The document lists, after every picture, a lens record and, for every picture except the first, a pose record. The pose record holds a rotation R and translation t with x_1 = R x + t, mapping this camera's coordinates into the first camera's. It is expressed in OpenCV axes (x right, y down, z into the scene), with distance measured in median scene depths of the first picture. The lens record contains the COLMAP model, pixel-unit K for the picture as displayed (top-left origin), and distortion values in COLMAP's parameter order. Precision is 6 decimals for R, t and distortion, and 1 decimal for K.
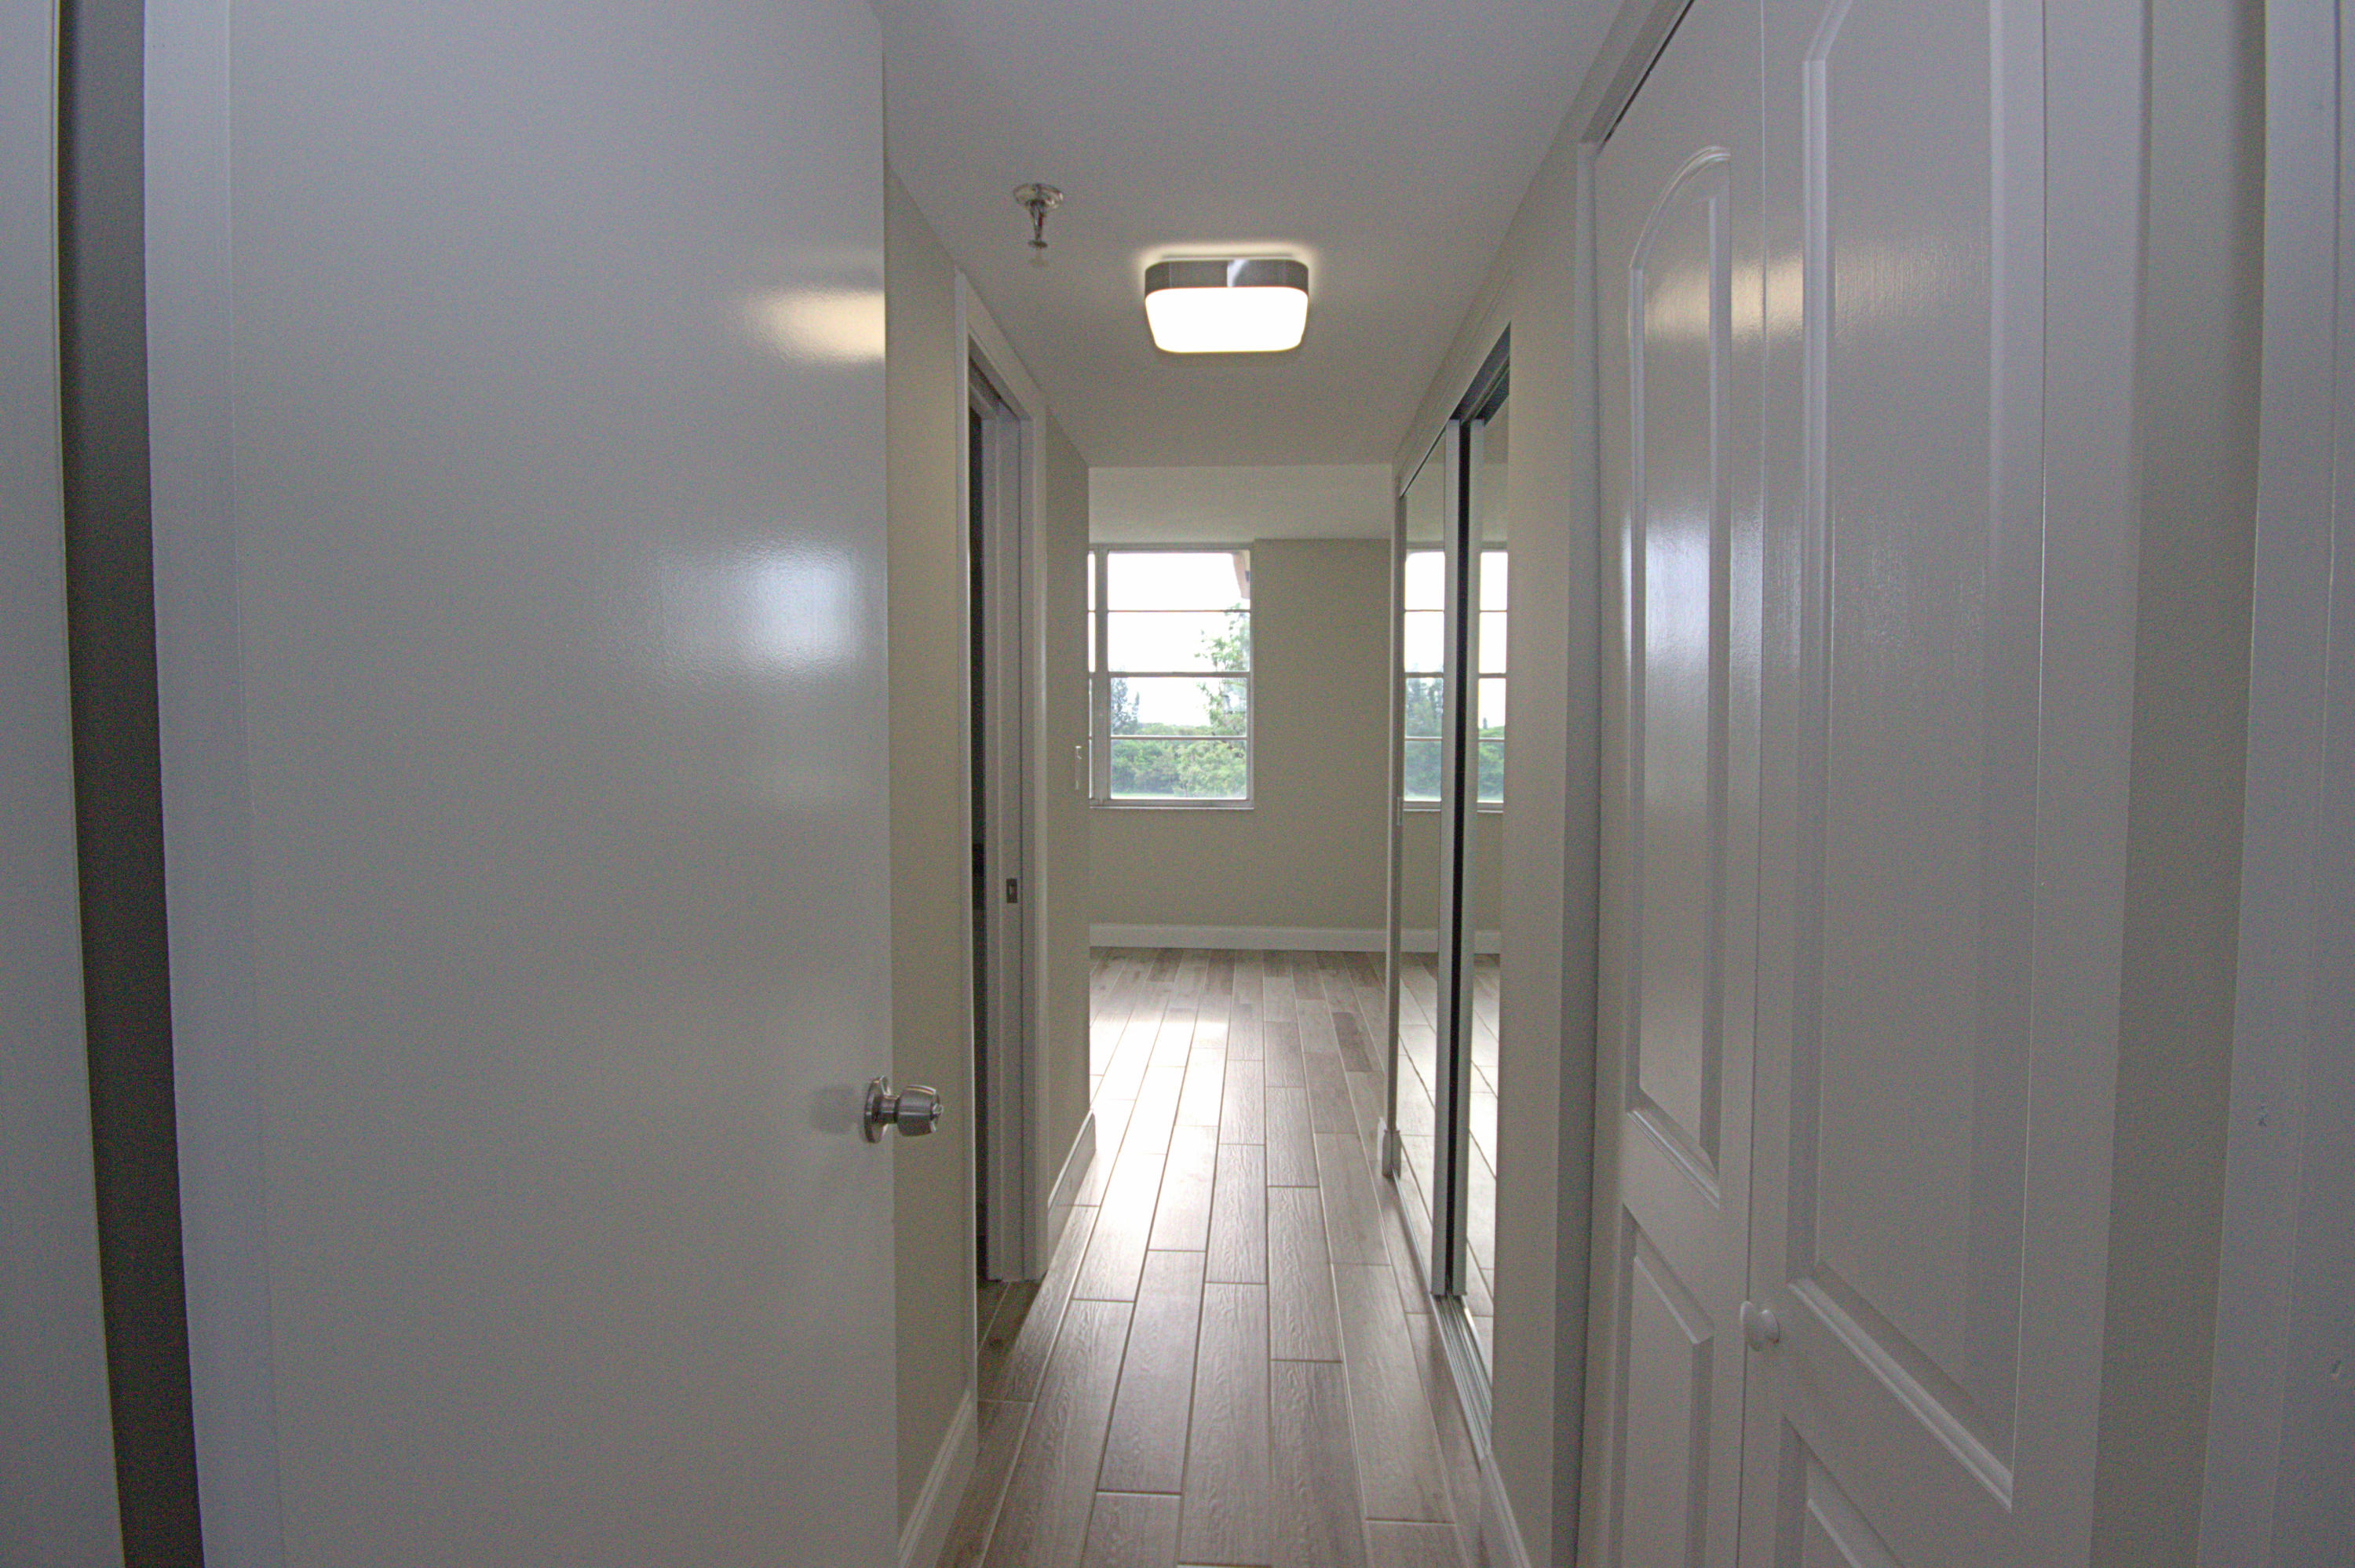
lens RADIAL K [[1104.2, 0, 1196.3], [0, 1104.2, 783.1], [0, 0, 1]] dist [0.003661, -0.013971]
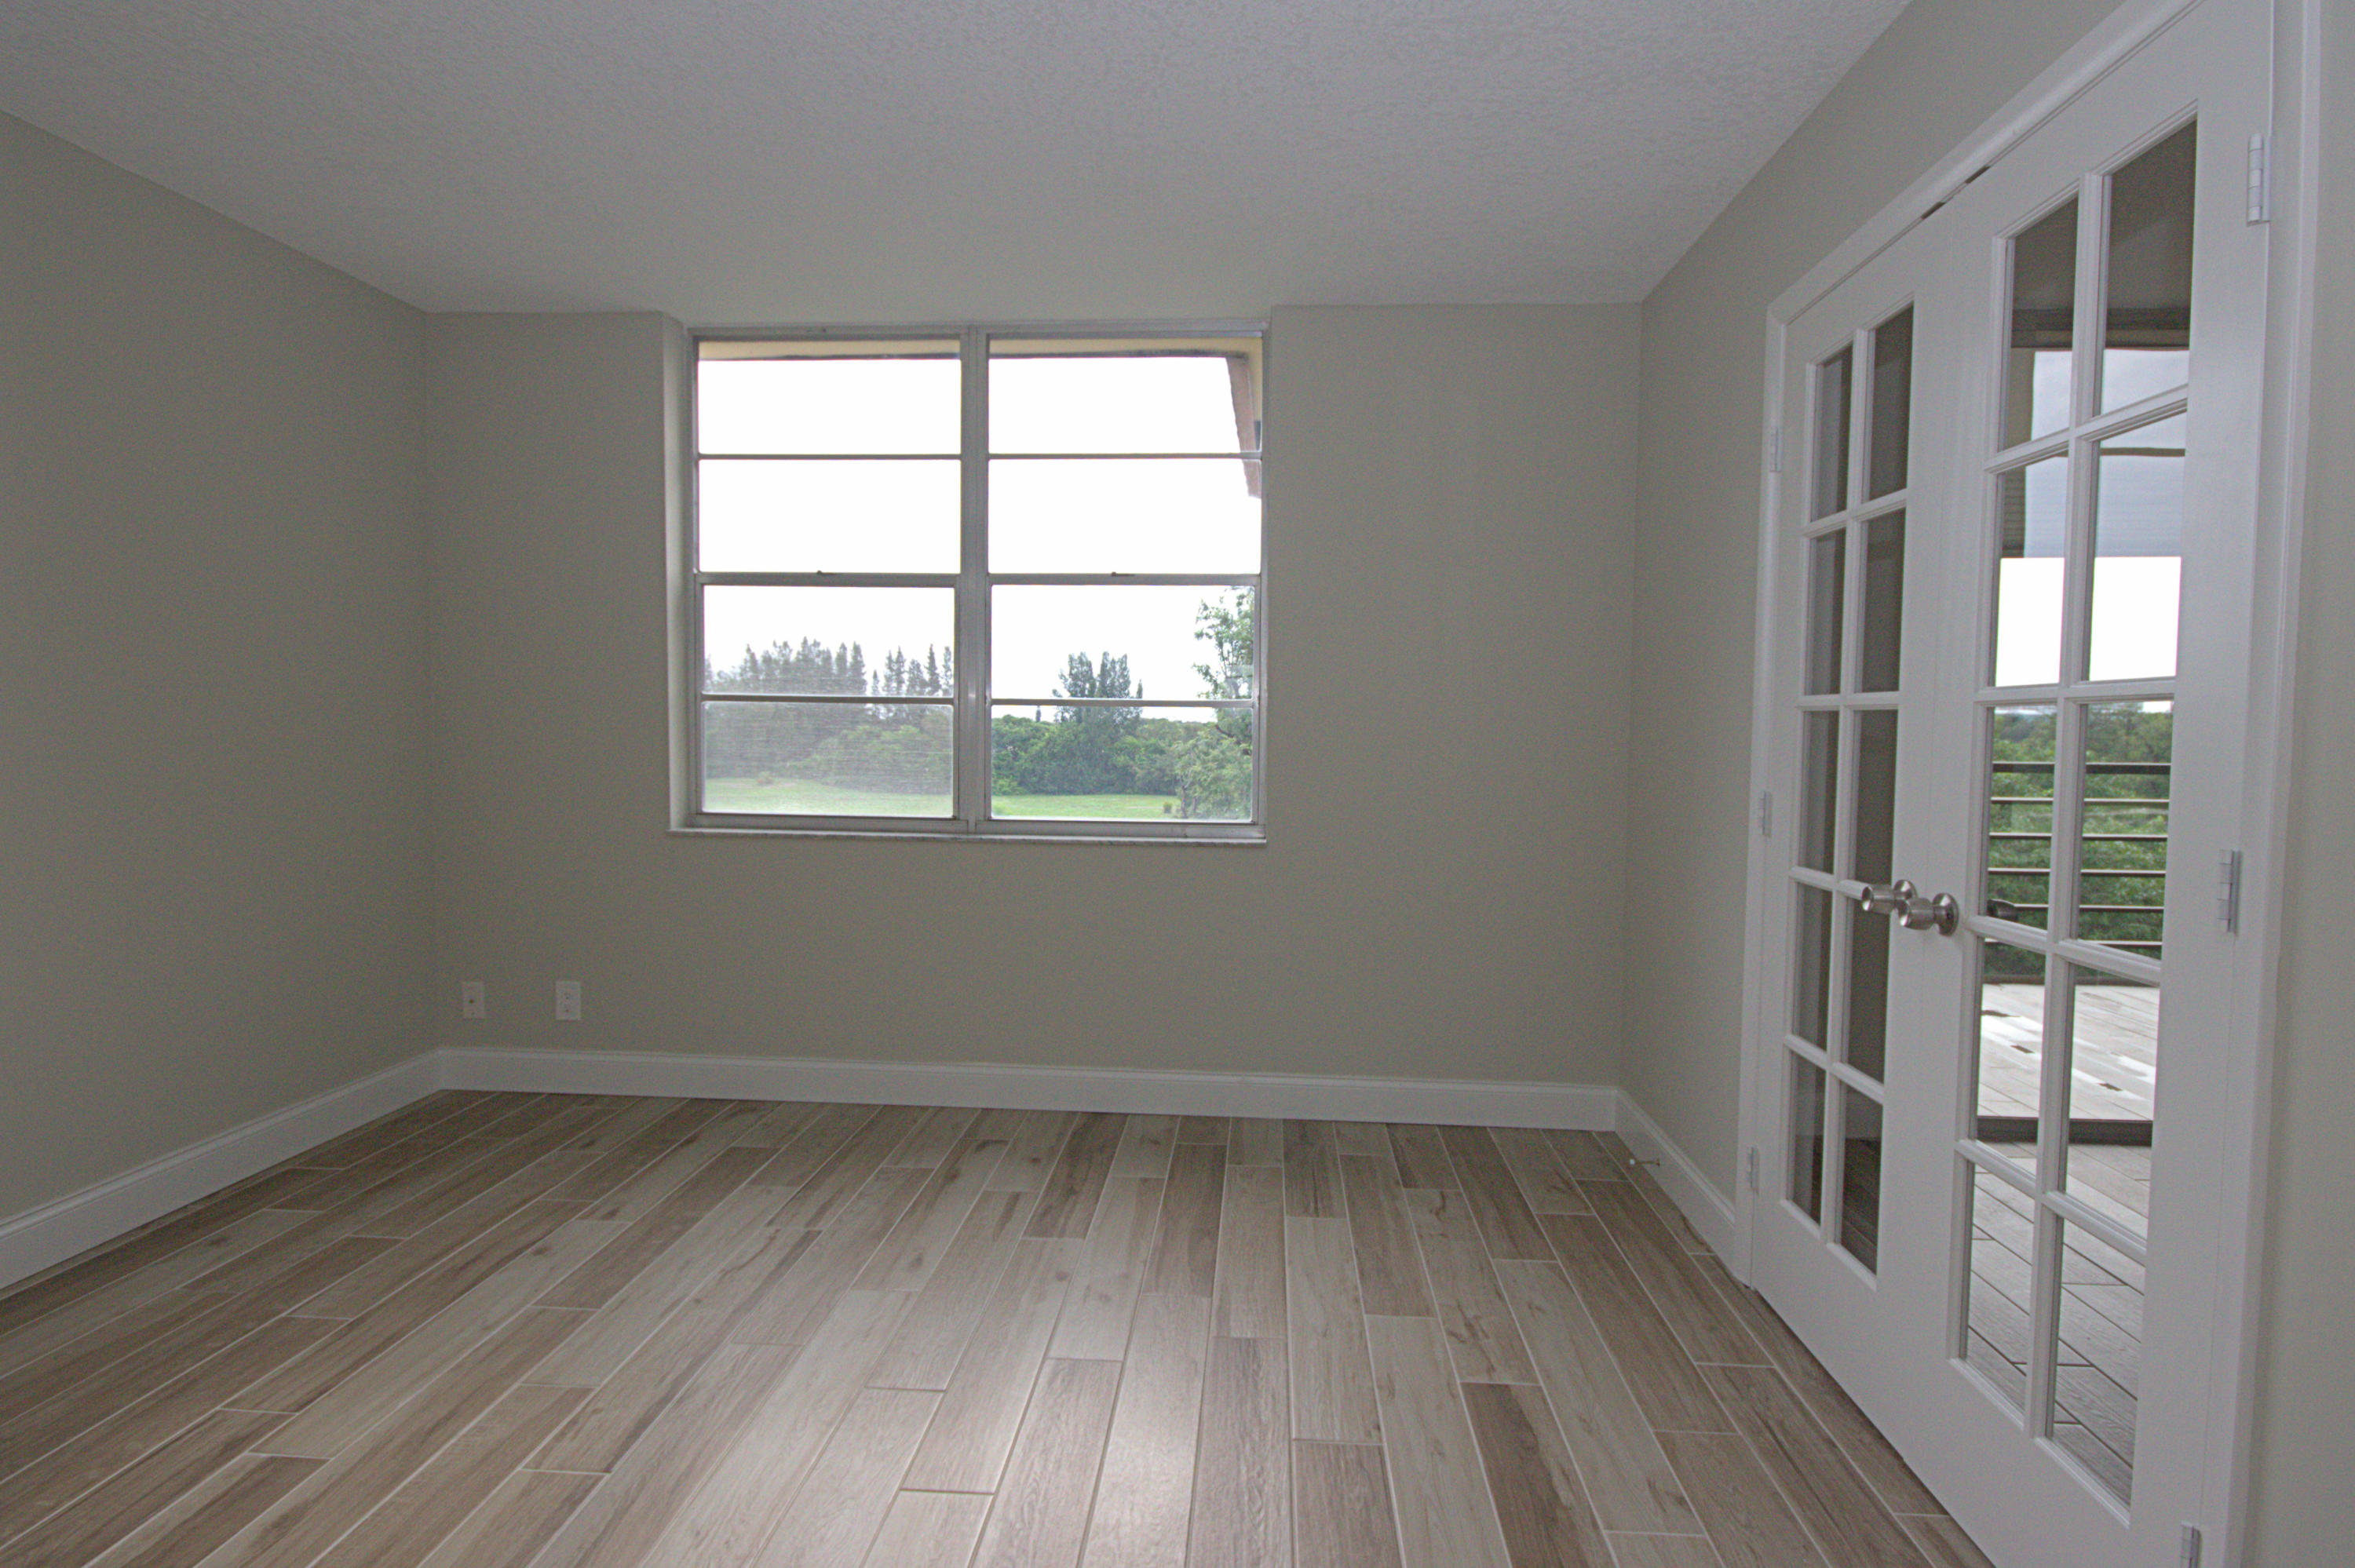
lens RADIAL K [[1194.2, 0, 1220.0], [0, 1194.2, 774.3], [0, 0, 1]] dist [0.018673, 0.000885]
pose [[0.999858, 0.008147, 0.014729, 0.021130], [-0.008029, 0.999935, -0.008075, -0.002920], [-0.014793, 0.007956, 0.999859, 0.425268]]
